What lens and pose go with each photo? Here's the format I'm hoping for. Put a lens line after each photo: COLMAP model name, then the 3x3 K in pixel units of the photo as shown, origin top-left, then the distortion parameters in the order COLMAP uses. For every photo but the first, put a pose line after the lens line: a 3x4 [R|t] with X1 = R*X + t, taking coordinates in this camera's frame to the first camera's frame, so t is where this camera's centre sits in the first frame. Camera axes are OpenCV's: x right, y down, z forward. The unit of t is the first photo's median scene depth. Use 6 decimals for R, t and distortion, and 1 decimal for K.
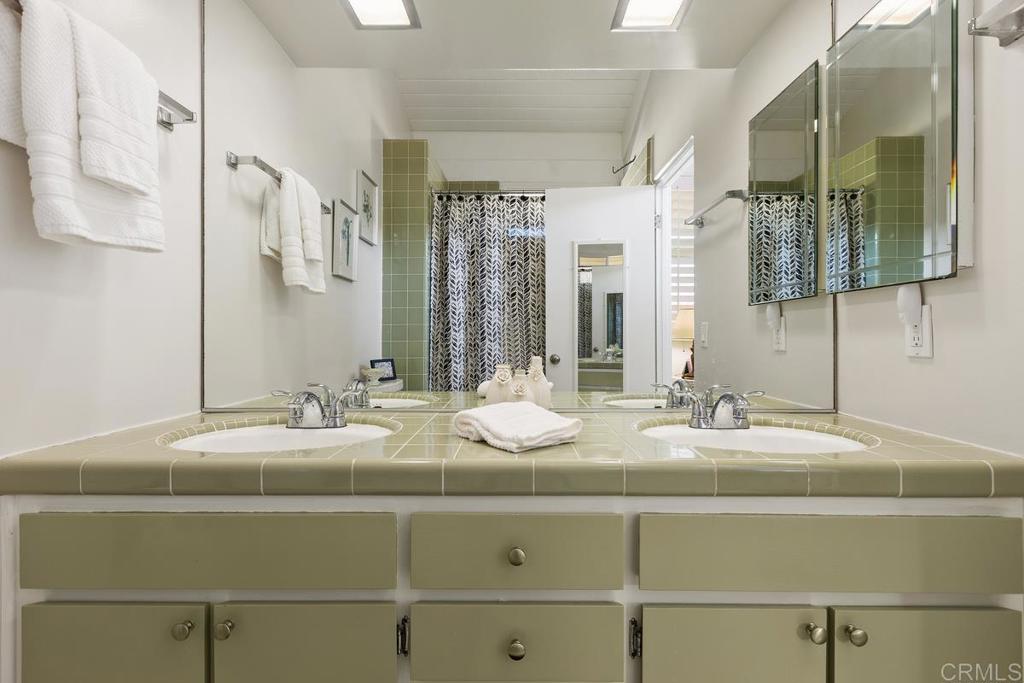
lens RADIAL K [[489.4, 0, 513.4], [0, 489.4, 334.7], [0, 0, 1]] dist [-0.000846, 0.000179]
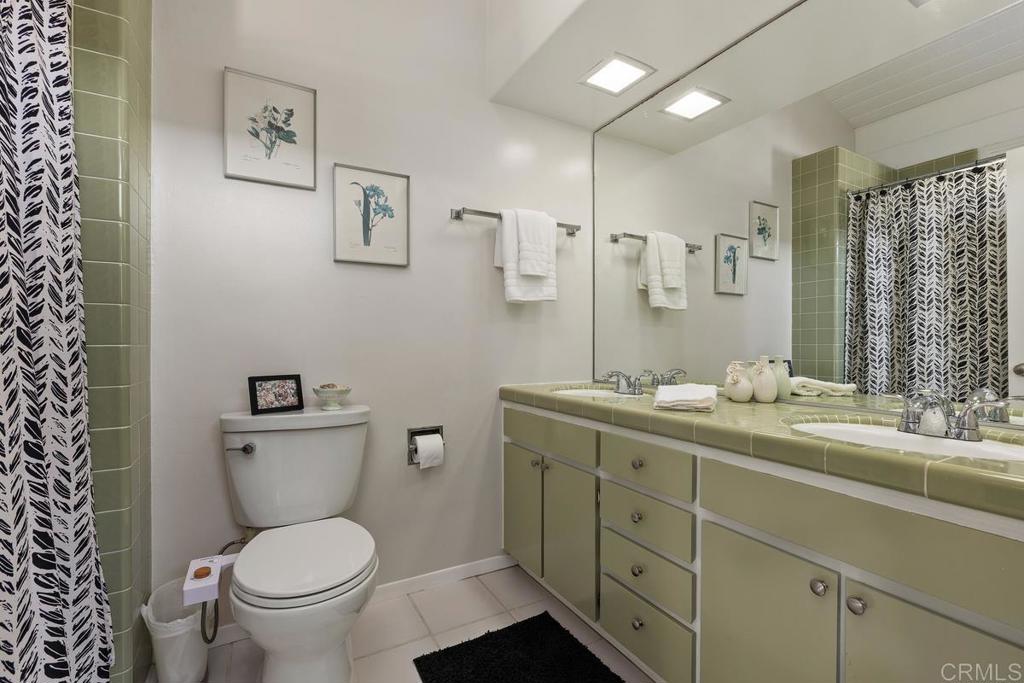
lens RADIAL K [[459.3, 0, 512.0], [0, 459.3, 341.5], [0, 0, 1]] dist [0.001721, -0.000028]
pose [[0.493428, -0.000707, -0.869786, 0.308605], [0.003027, 0.999995, 0.000904, 0.002651], [0.869781, -0.003079, 0.493428, -0.051831]]
